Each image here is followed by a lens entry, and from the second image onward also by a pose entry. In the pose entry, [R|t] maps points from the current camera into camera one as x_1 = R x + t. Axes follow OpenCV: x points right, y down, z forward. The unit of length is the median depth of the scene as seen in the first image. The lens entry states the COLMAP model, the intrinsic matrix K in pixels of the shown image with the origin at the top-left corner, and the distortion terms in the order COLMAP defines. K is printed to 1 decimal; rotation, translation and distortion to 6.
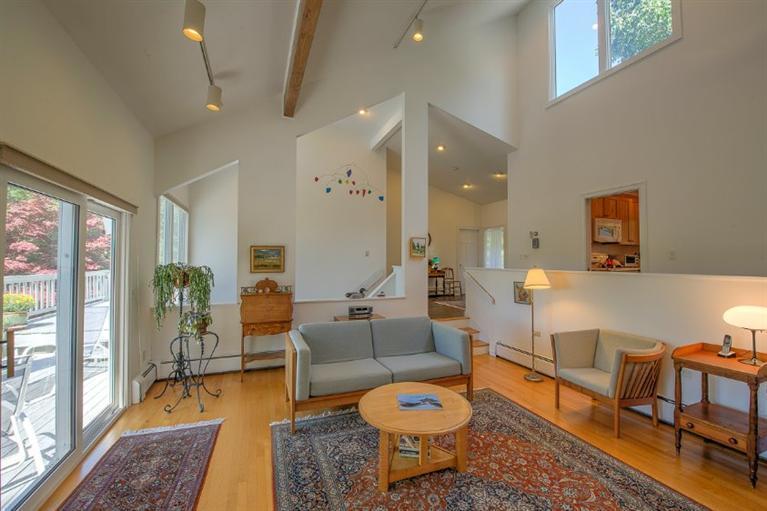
lens RADIAL K [[313.9, 0, 399.3], [0, 313.9, 256.5], [0, 0, 1]] dist [-0.013242, -0.000595]
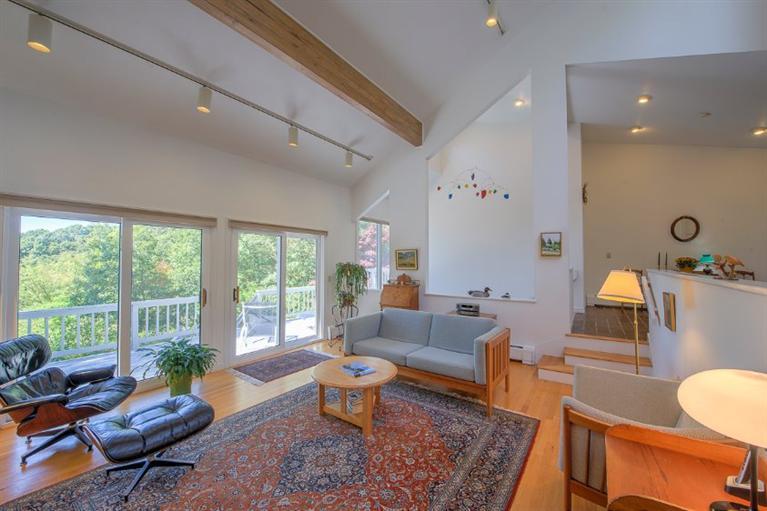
lens RADIAL K [[313.9, 0, 388.3], [0, 313.9, 255.3], [0, 0, 1]] dist [-0.013242, -0.000595]
pose [[0.535264, -0.018350, -0.844486, 0.665078], [0.014997, 0.999813, -0.012220, 0.005806], [0.844552, -0.006124, 0.535439, 0.225562]]
